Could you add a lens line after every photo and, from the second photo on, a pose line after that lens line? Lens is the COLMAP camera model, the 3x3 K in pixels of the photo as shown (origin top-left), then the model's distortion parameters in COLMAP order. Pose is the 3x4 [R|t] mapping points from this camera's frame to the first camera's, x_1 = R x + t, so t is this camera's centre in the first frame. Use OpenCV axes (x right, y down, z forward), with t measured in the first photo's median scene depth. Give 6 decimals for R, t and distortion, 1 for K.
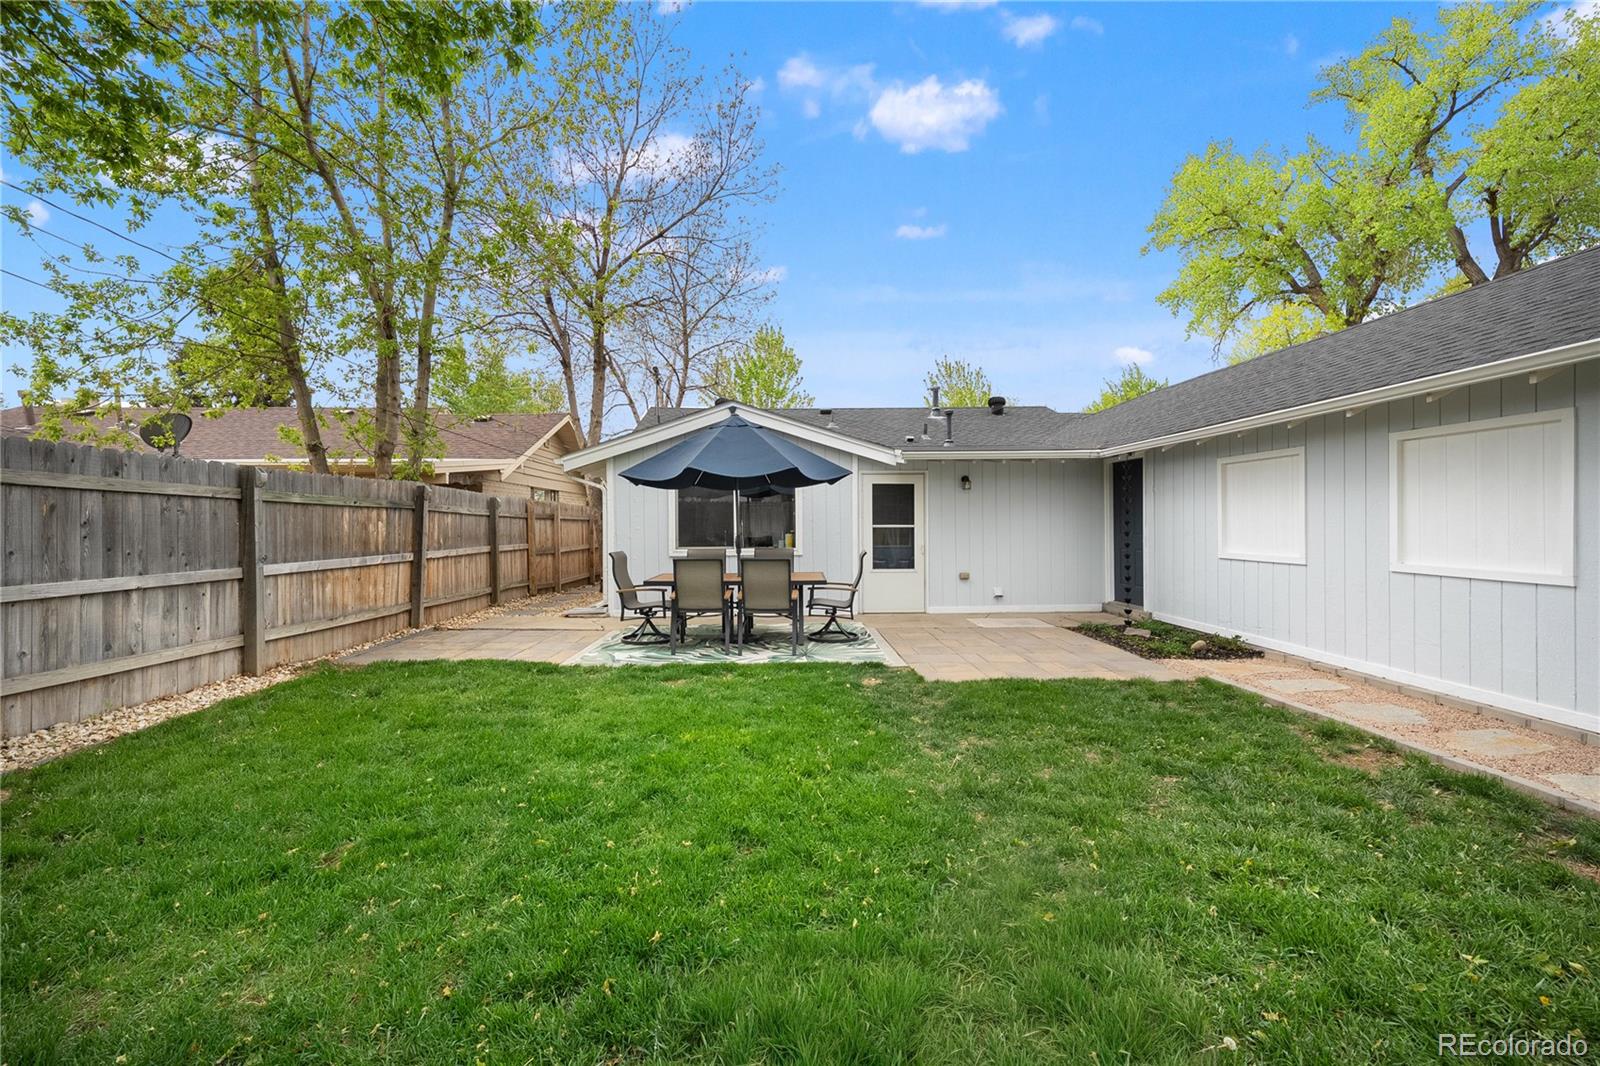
lens RADIAL K [[665.4, 0, 801.3], [0, 665.4, 525.3], [0, 0, 1]] dist [0.002069, -0.000020]
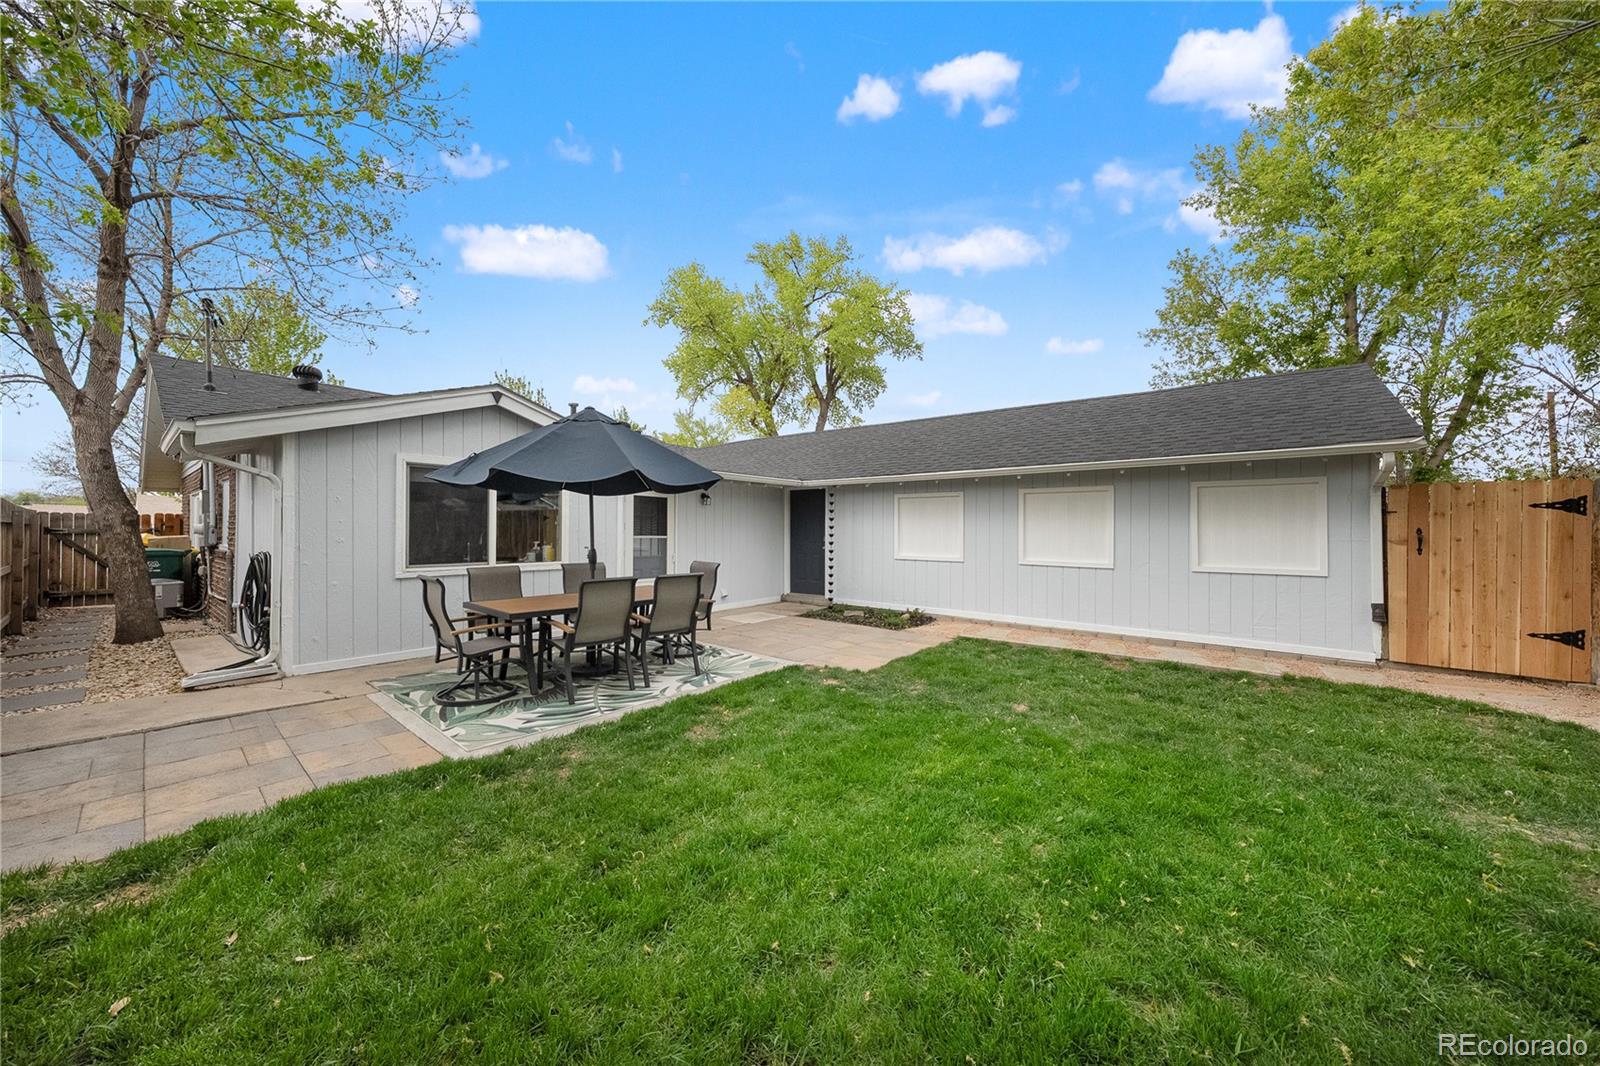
lens RADIAL K [[546.8, 0, 801.9], [0, 546.8, 530.2], [0, 0, 1]] dist [-0.002919, -0.000081]
pose [[0.635163, 0.014094, 0.772250, -0.476282], [-0.010836, 0.999898, -0.009337, -0.003233], [-0.772302, -0.002438, 0.635250, 0.365045]]
